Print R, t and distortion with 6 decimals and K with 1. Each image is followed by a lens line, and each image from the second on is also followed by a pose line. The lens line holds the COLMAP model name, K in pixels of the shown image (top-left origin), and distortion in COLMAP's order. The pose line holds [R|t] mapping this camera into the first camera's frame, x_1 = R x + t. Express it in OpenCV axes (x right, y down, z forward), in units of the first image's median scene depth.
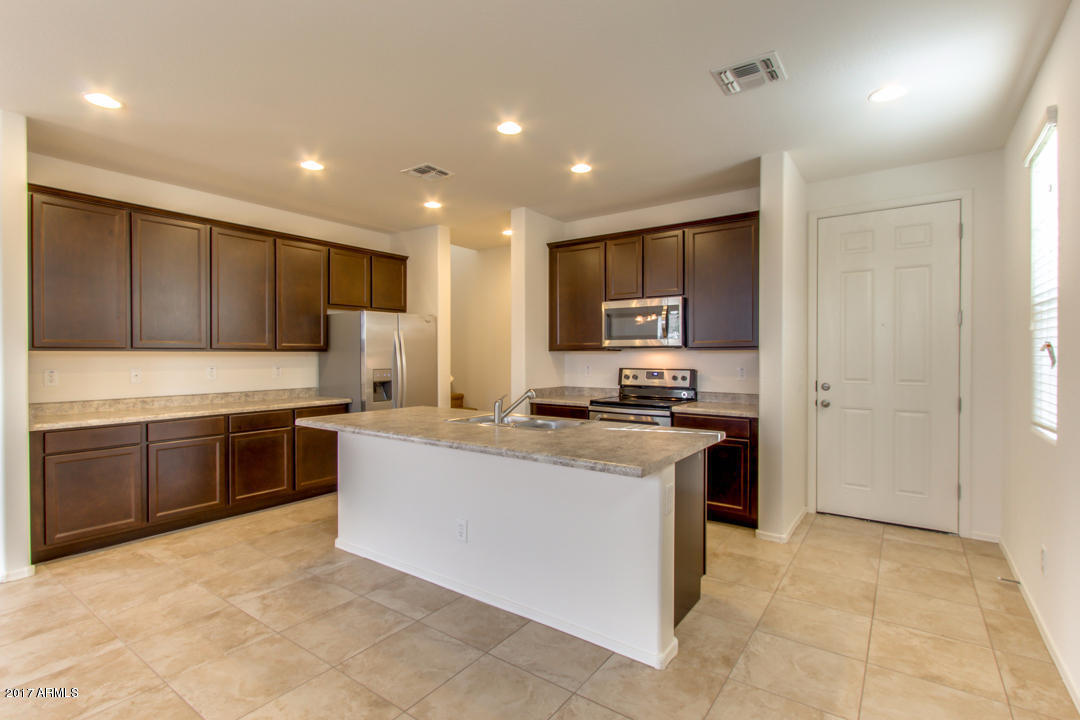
lens RADIAL K [[509.2, 0, 540.0], [0, 509.2, 360.0], [0, 0, 1]] dist [0.003187, 0.000153]
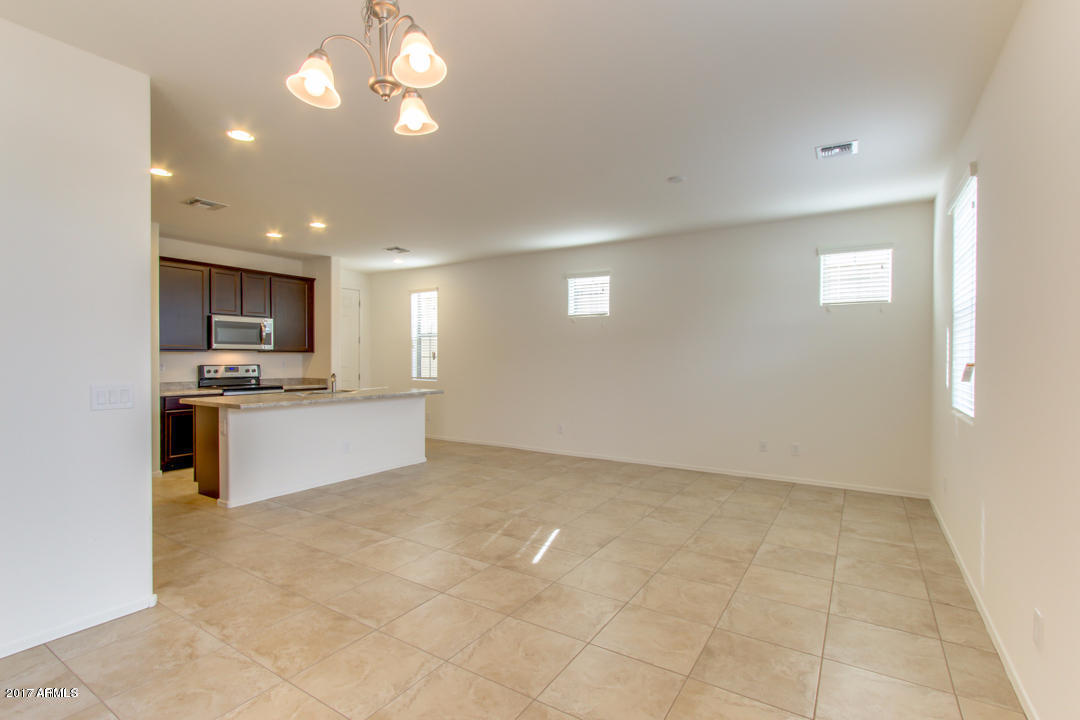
lens RADIAL K [[501.5, 0, 539.1], [0, 501.5, 362.3], [0, 0, 1]] dist [0.000729, 0.000026]
pose [[-0.057305, -0.007981, 0.998325, -1.258725], [0.005744, 0.999949, 0.008324, 0.003667], [-0.998340, 0.006212, -0.057257, 0.238322]]
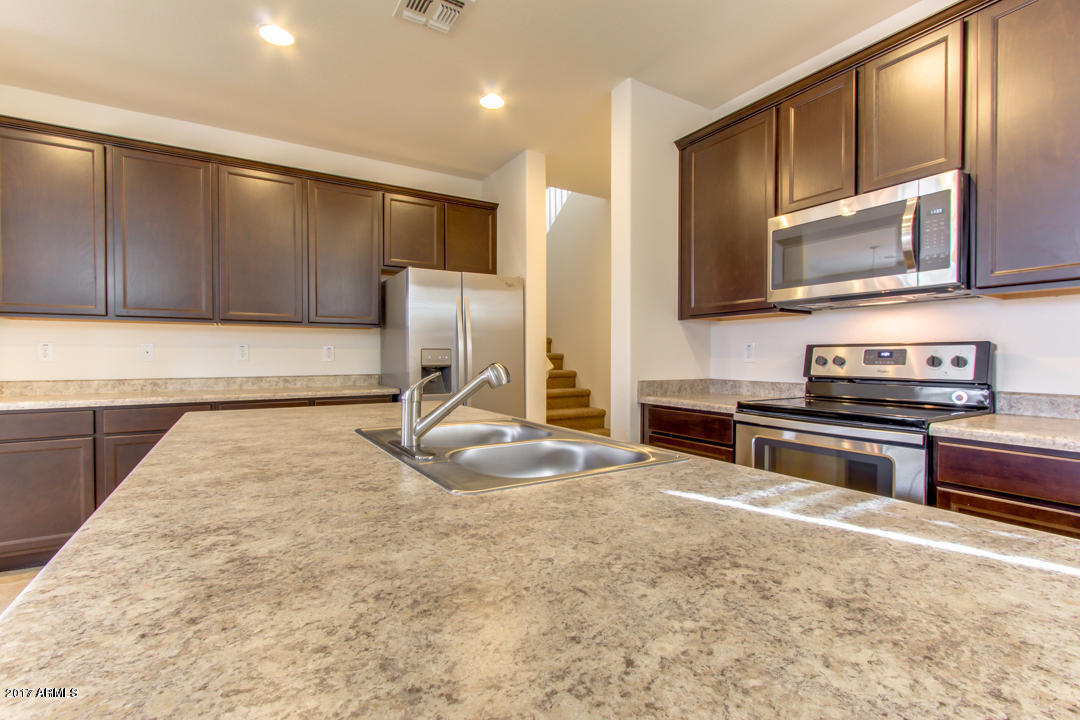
lens RADIAL K [[494.2, 0, 541.8], [0, 494.2, 364.8], [0, 0, 1]] dist [0.001117, 0.000101]
pose [[0.923348, 0.007244, -0.383897, 0.105855], [-0.004853, 0.999962, 0.007197, 0.037104], [0.383935, -0.004782, 0.923348, 0.441865]]
